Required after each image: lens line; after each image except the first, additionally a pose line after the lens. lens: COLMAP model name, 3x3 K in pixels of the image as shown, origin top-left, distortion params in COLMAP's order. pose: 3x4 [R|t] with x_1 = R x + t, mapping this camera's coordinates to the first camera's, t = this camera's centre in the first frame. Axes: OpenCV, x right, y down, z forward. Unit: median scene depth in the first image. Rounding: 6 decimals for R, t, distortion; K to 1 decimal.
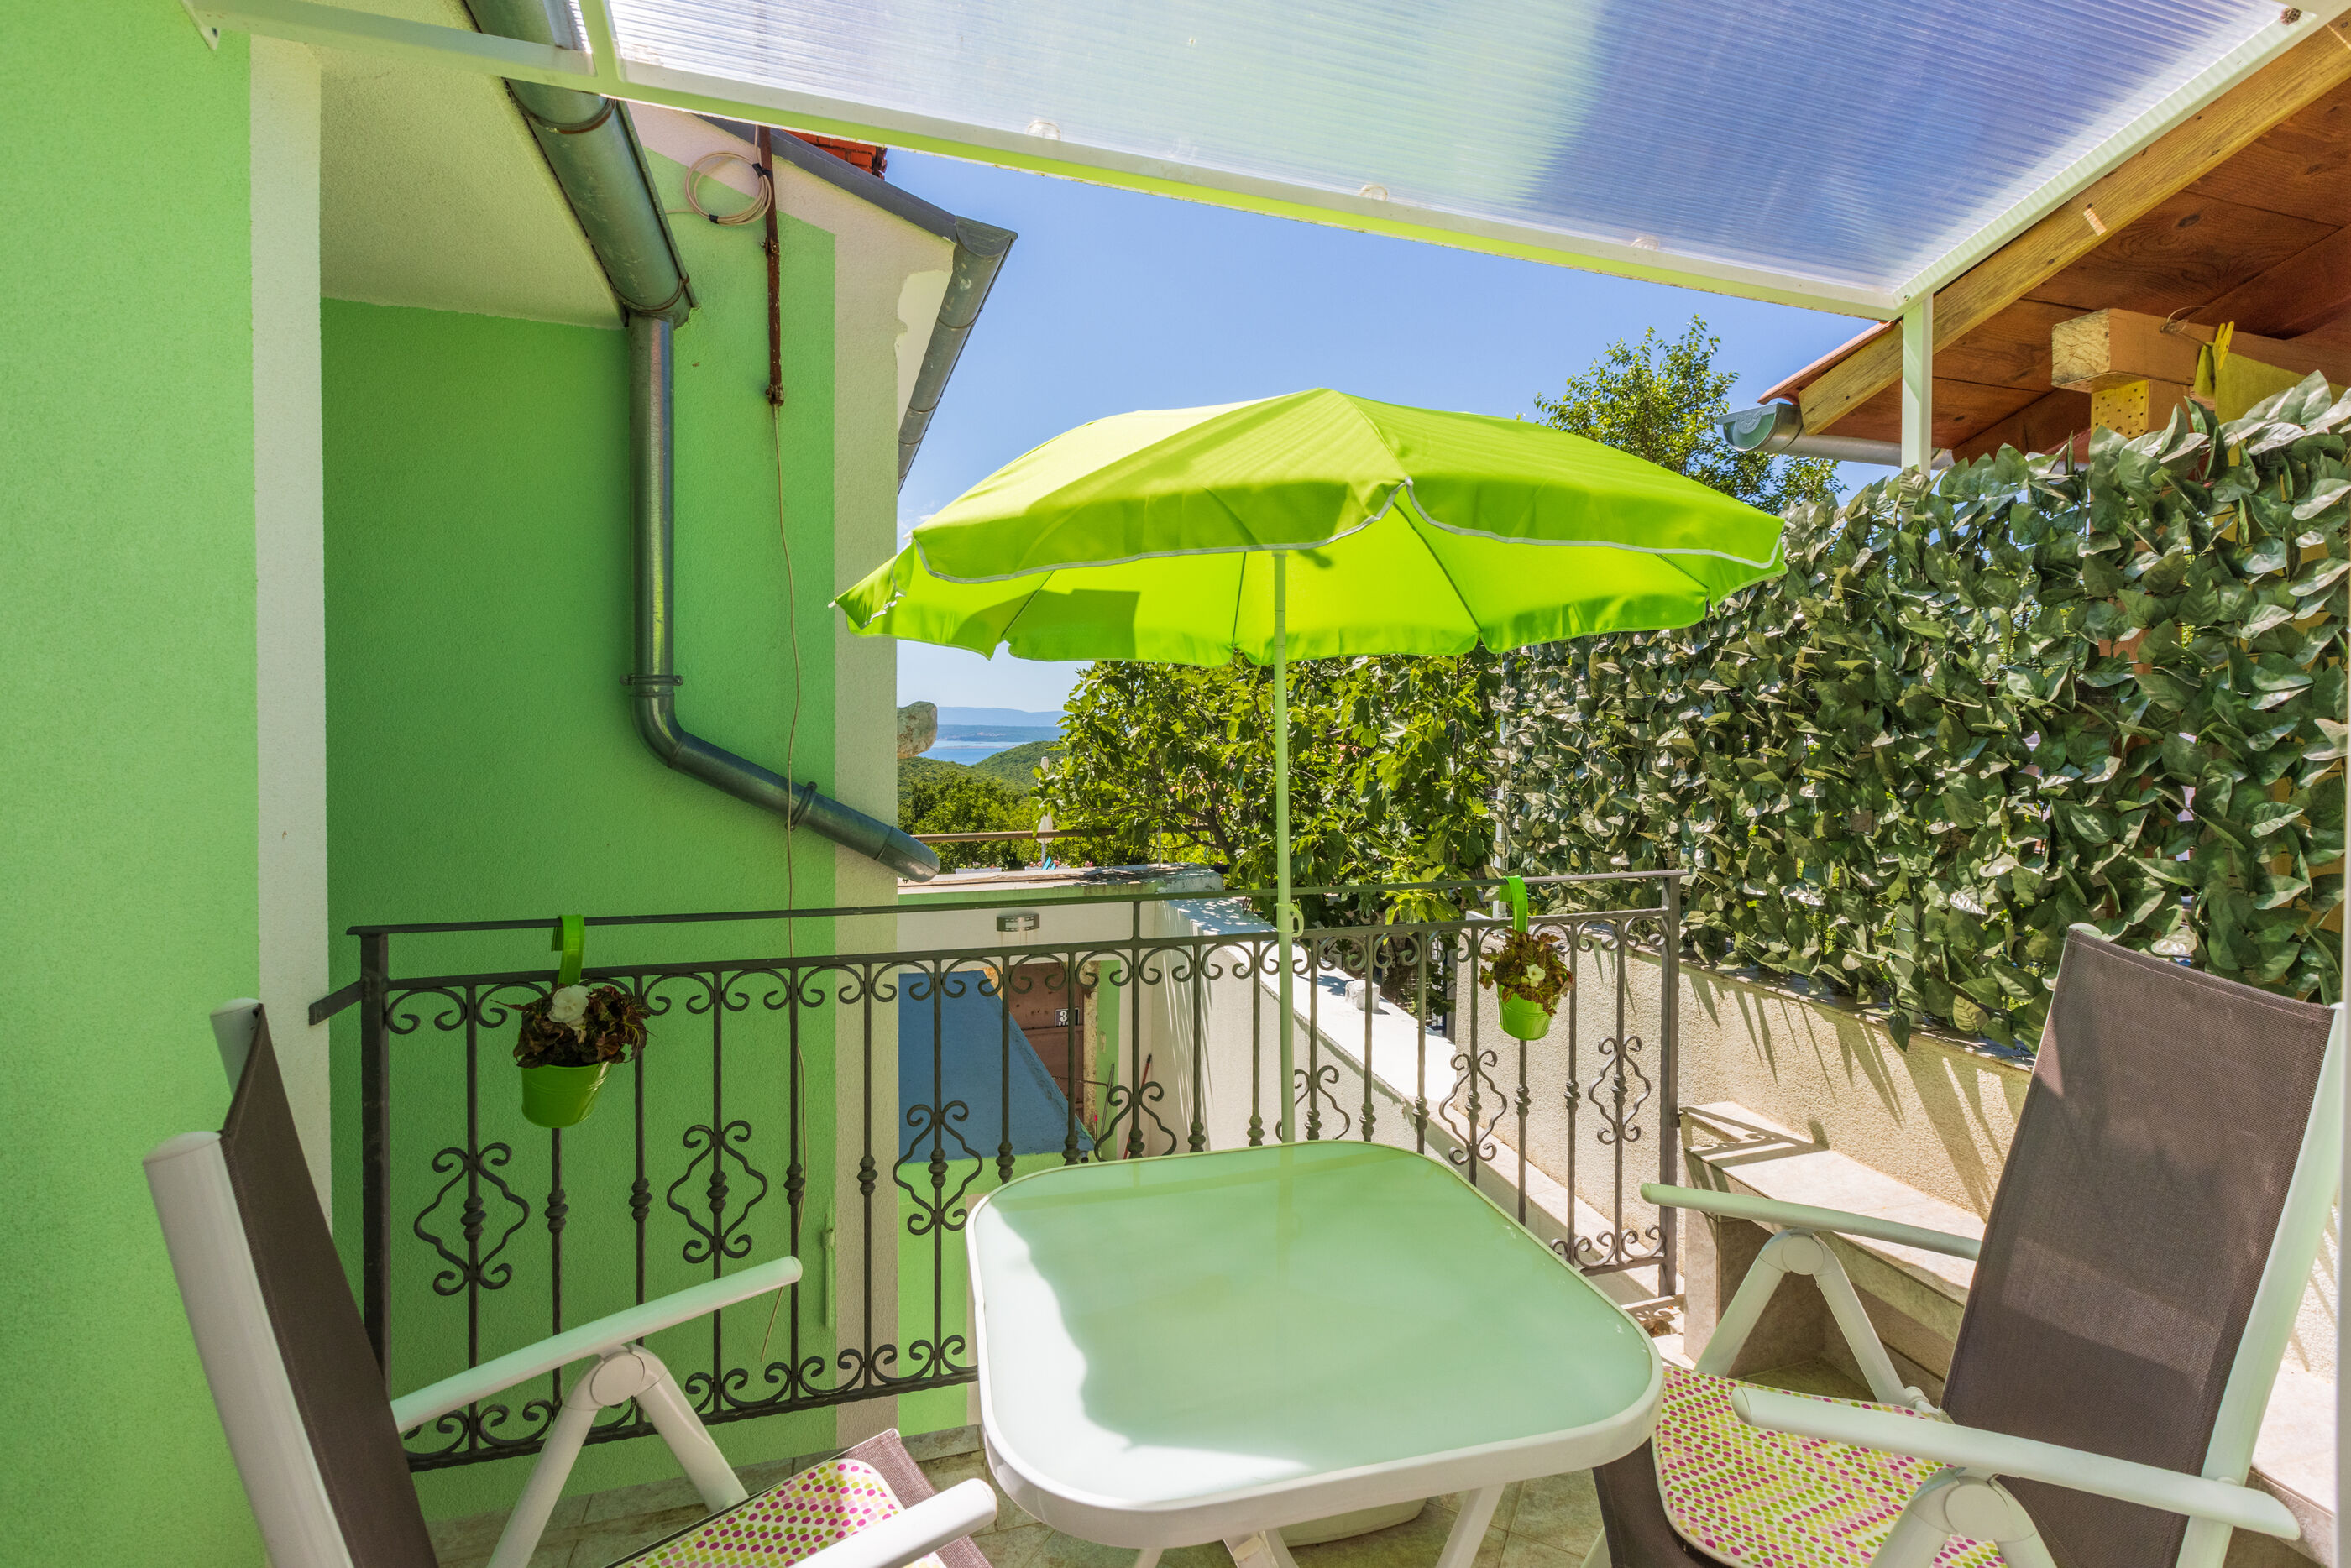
lens RADIAL K [[1068.8, 0, 1183.9], [0, 1068.8, 702.8], [0, 0, 1]] dist [0.004734, 0.000175]
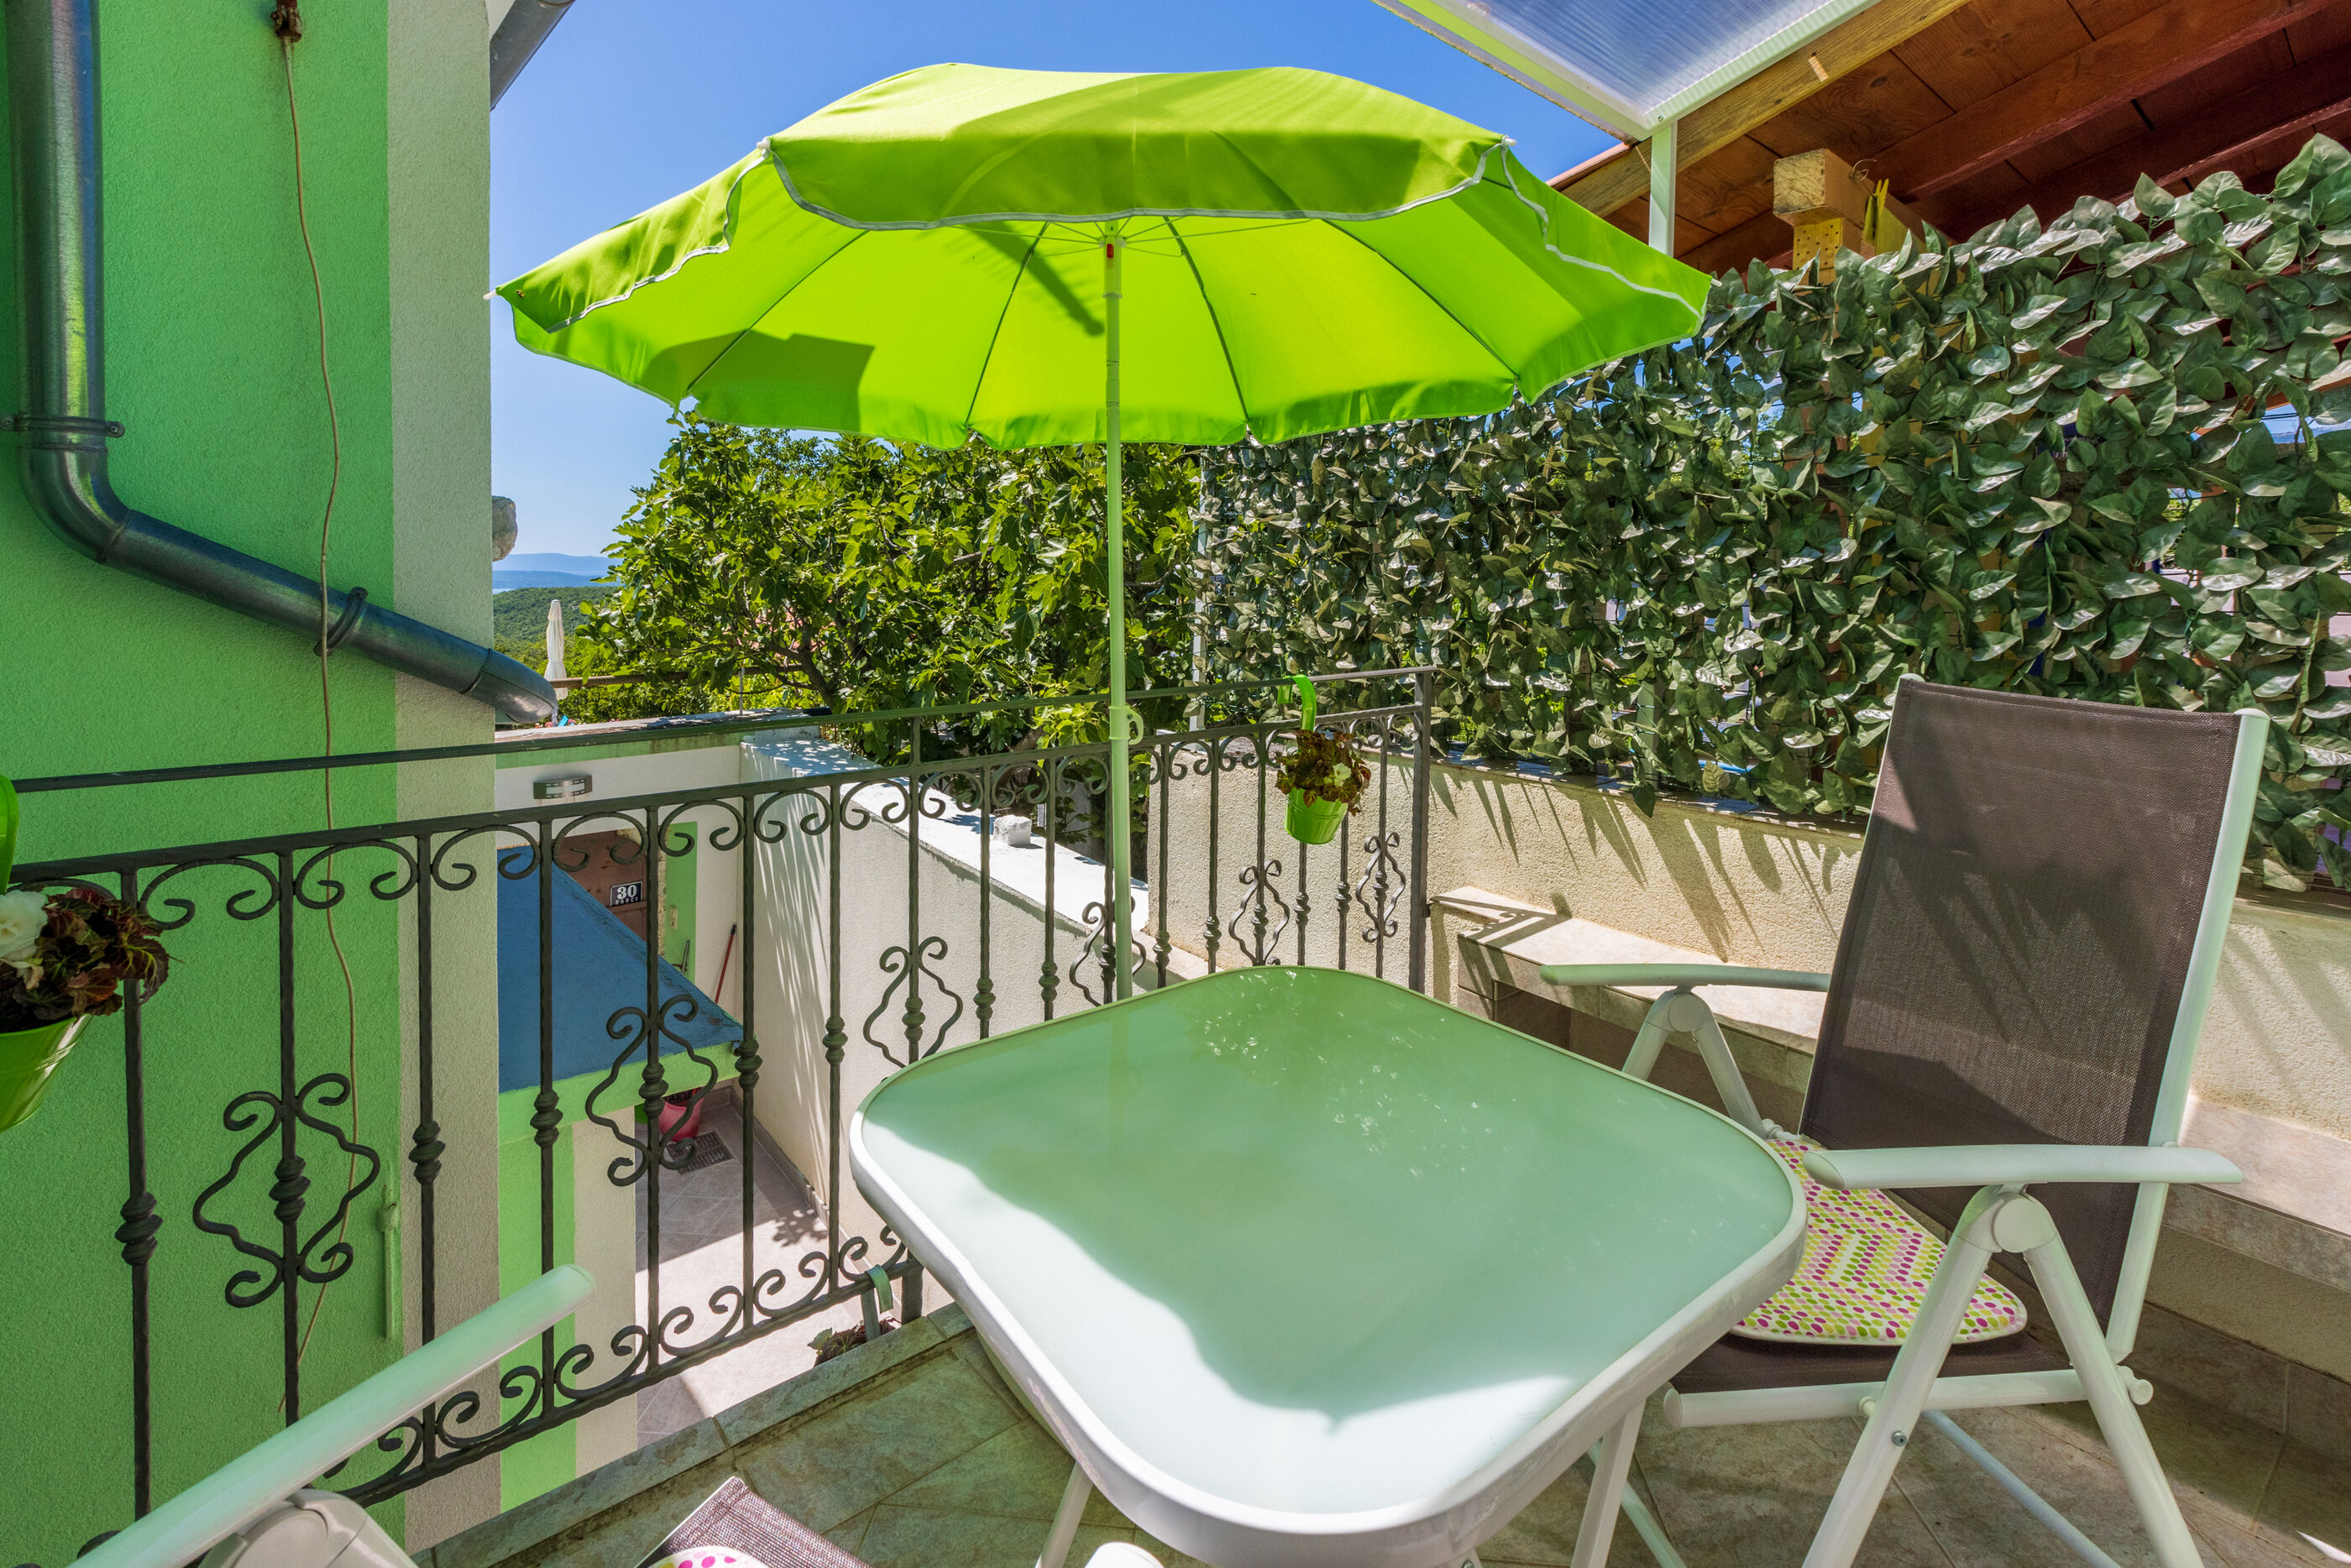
lens RADIAL K [[1075.1, 0, 1173.5], [0, 1075.1, 580.2], [0, 0, 1]] dist [0.002761, 0.000699]
pose [[0.917922, 0.003393, 0.396746, -0.197203], [-0.014940, 0.999550, 0.026017, 0.061966], [-0.396480, -0.029809, 0.917559, 0.193698]]
